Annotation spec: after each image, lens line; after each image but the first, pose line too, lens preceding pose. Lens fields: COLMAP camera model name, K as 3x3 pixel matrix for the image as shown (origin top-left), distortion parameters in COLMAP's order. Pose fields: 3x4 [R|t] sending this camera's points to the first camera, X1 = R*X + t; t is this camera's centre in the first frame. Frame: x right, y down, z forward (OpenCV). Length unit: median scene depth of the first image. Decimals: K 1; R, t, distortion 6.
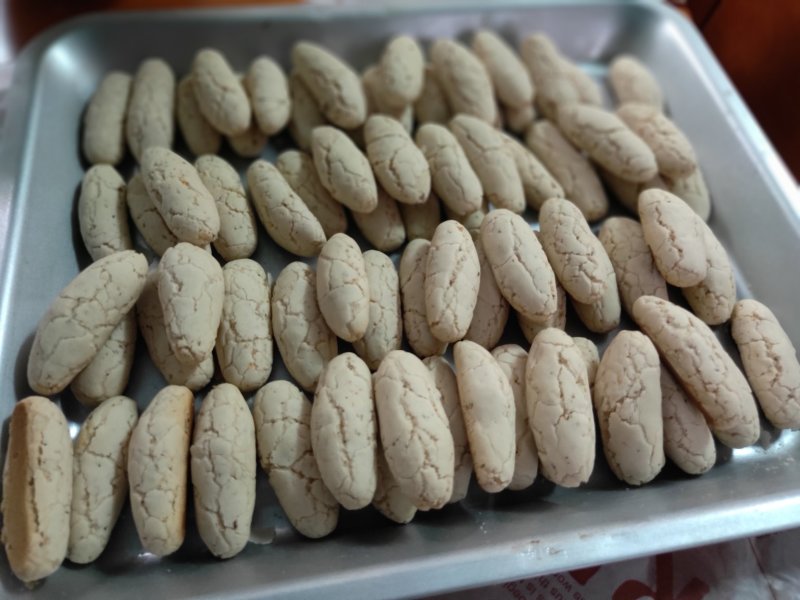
lens RADIAL K [[619.7, 0, 400.0], [0, 619.7, 300.0], [0, 0, 1]] dist [0.023891, 0.001915]
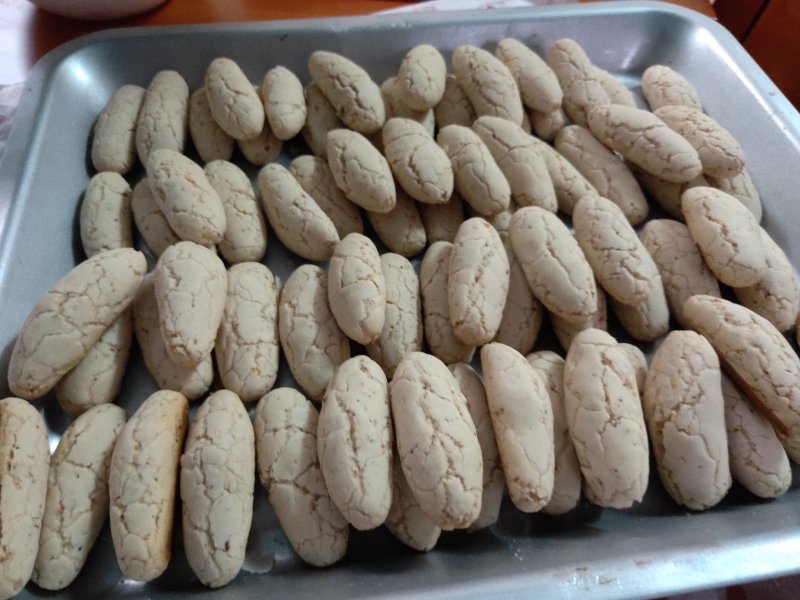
lens RADIAL K [[628.2, 0, 400.5], [0, 628.2, 303.6], [0, 0, 1]] dist [0.017202, -0.011200]
pose [[0.999216, -0.003060, -0.039473, 0.008167], [-0.001022, 0.994684, -0.102973, 0.103357], [0.039578, 0.102932, 0.993901, 0.098120]]
